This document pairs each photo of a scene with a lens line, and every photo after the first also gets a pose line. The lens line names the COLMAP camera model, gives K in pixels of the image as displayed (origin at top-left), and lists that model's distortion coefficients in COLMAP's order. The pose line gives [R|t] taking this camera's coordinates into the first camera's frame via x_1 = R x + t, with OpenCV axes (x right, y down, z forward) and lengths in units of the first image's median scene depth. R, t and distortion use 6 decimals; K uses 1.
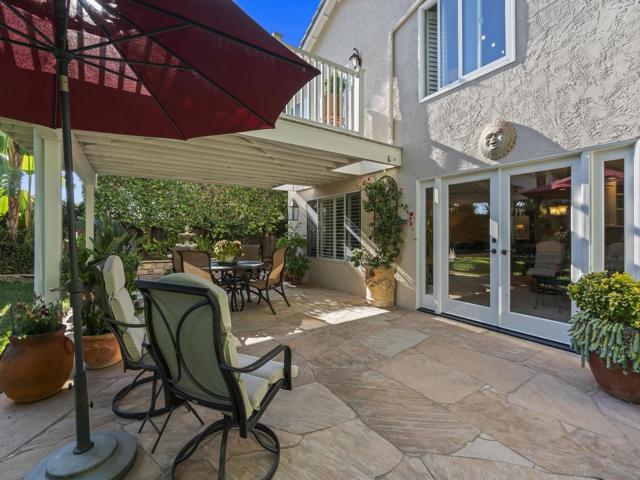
lens RADIAL K [[292.2, 0, 317.7], [0, 292.2, 233.4], [0, 0, 1]] dist [0.006100, 0.000872]
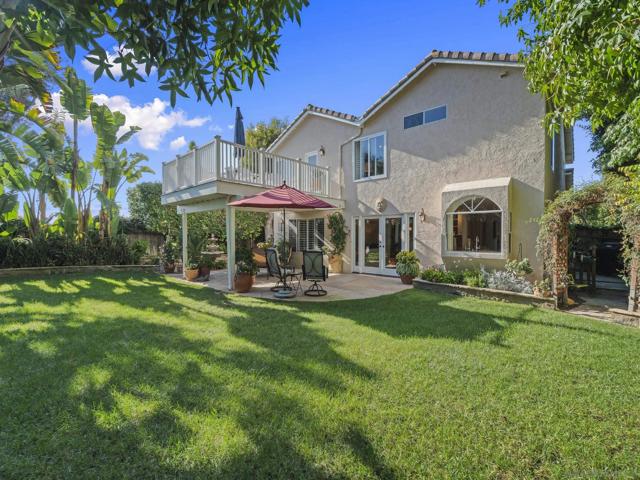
lens RADIAL K [[292.2, 0, 317.3], [0, 292.2, 239.4], [0, 0, 1]] dist [0.006100, 0.000872]
pose [[0.970057, 0.000407, 0.242875, -0.461629], [-0.002957, 0.999944, 0.010132, -0.020715], [-0.242857, -0.010547, 0.970005, -1.113681]]
